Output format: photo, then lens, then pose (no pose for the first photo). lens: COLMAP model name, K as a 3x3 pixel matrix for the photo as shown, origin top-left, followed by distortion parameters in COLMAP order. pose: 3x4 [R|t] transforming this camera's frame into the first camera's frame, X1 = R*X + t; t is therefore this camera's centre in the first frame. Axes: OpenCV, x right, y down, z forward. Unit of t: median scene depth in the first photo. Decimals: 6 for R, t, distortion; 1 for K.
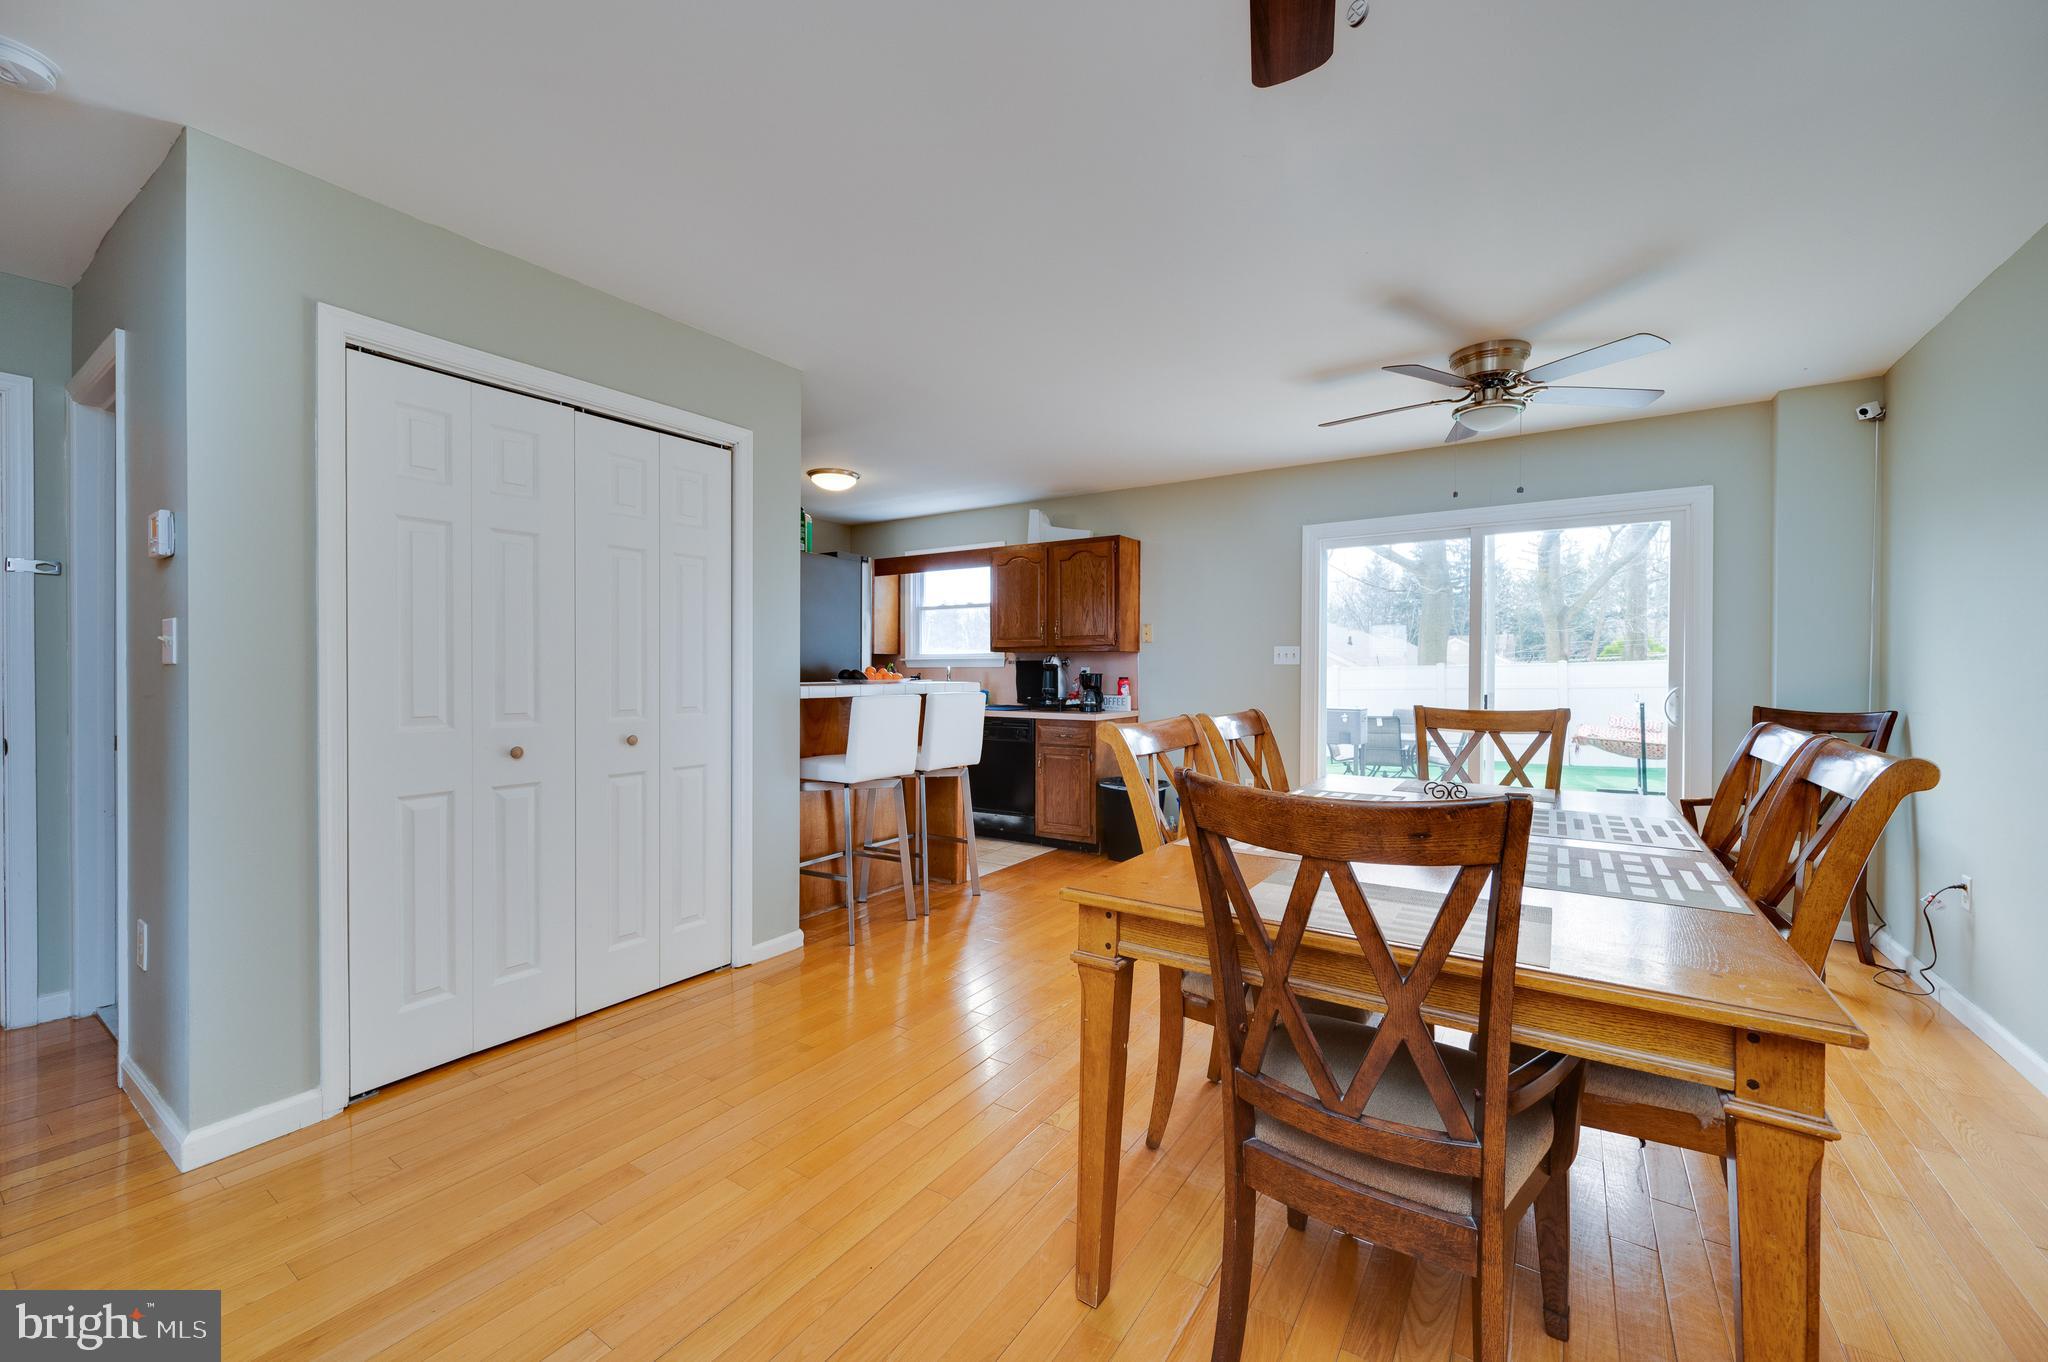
lens RADIAL K [[792.2, 0, 1024.0], [0, 792.2, 681.0], [0, 0, 1]] dist [-0.001877, 0.000022]
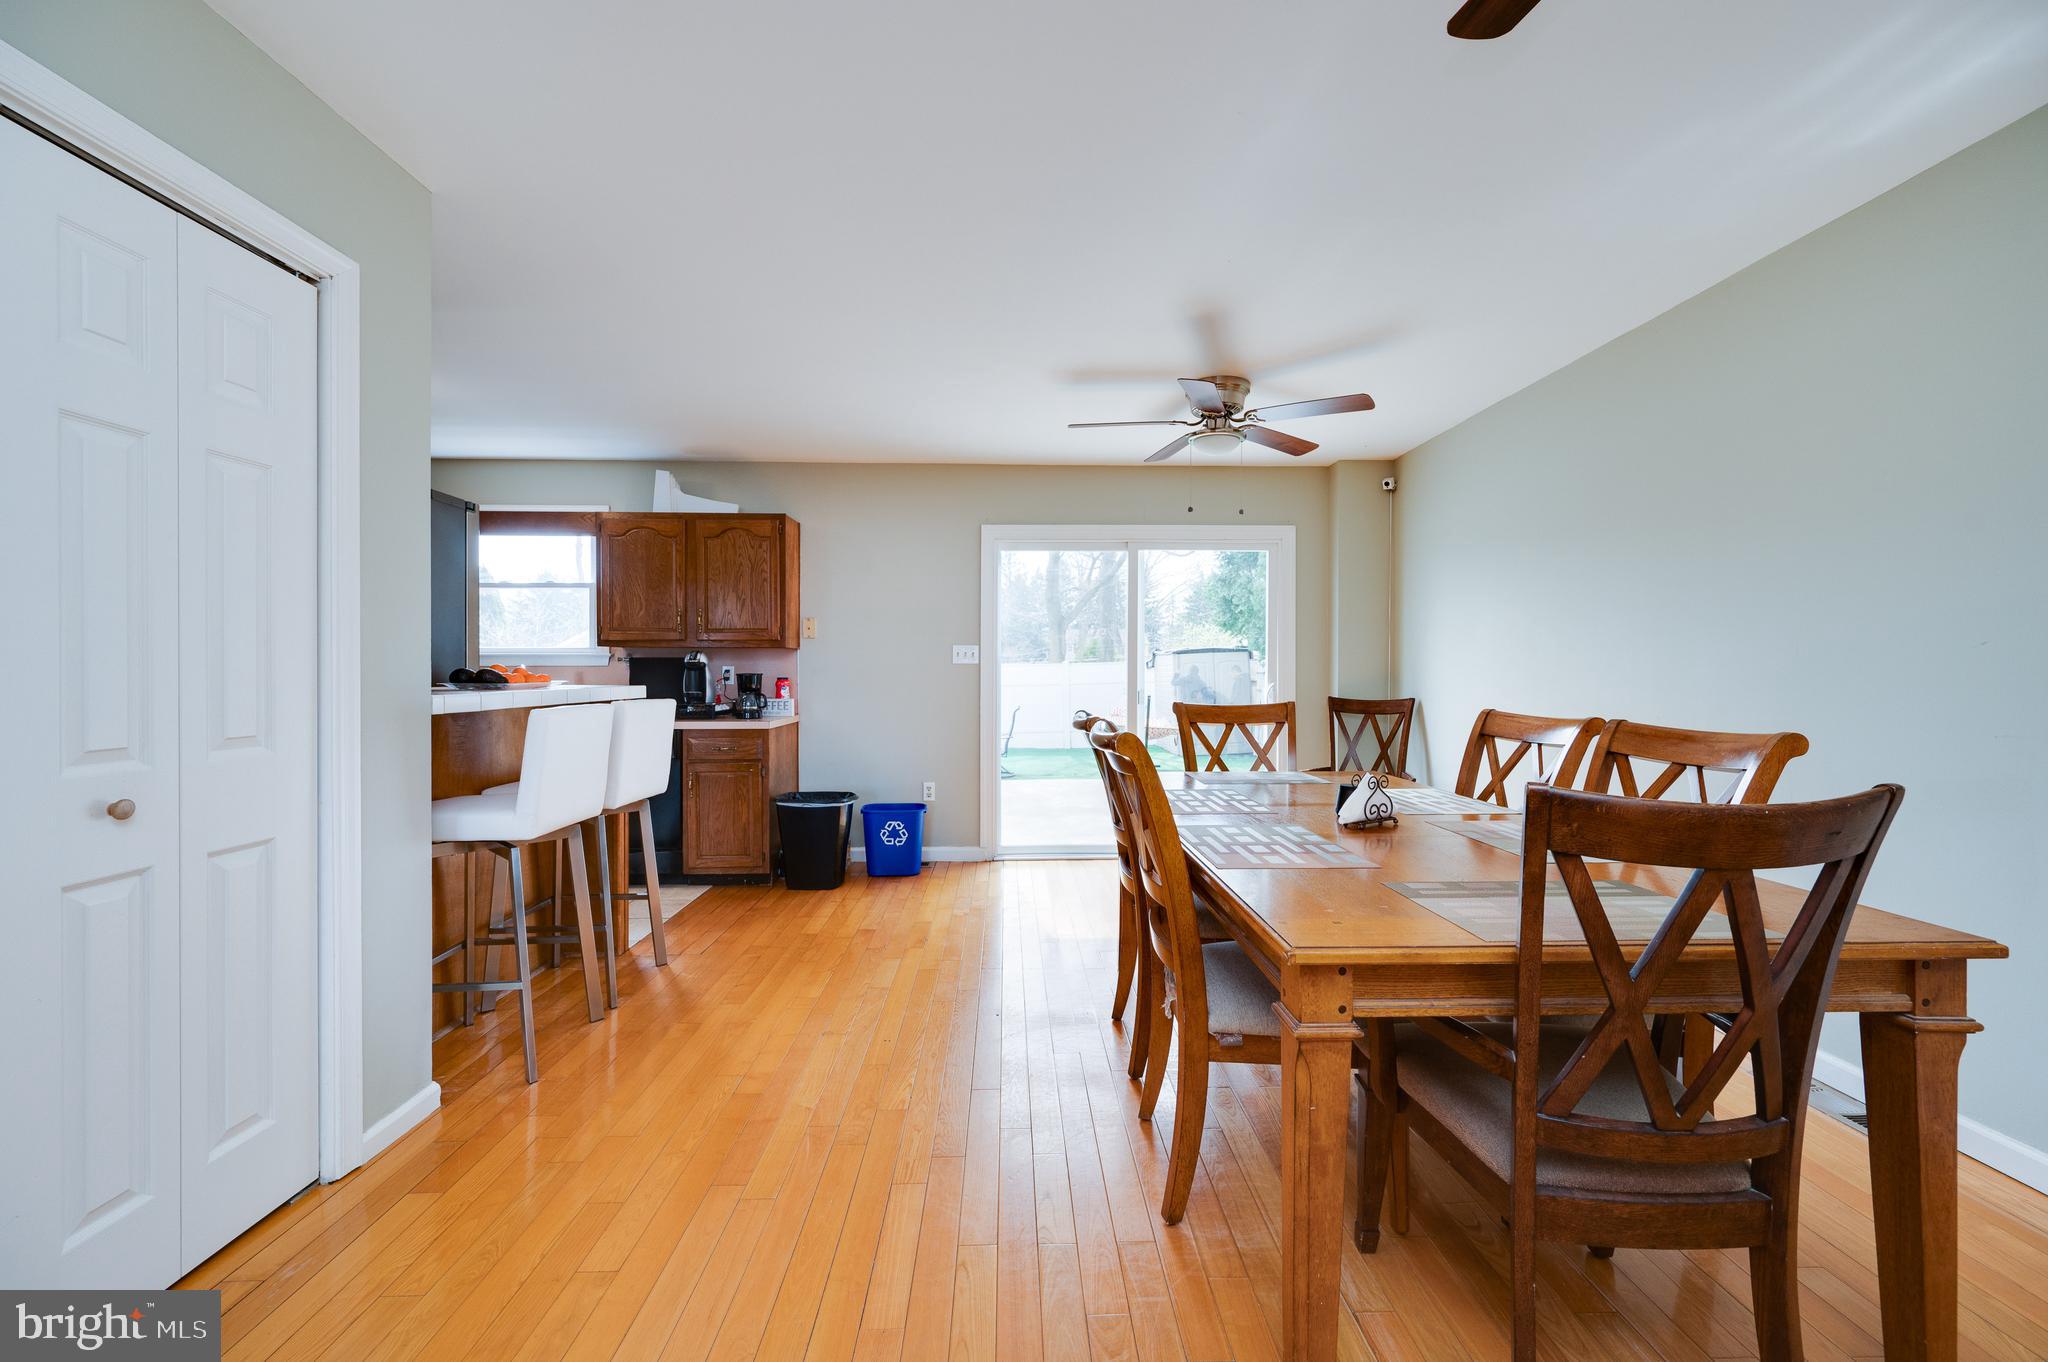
lens RADIAL K [[792.2, 0, 1024.0], [0, 792.2, 681.0], [0, 0, 1]] dist [-0.001877, 0.000022]
pose [[0.818173, -0.008135, 0.574915, -0.184133], [0.007660, 0.999965, 0.003249, -0.002058], [-0.574922, 0.001746, 0.818207, 0.154581]]
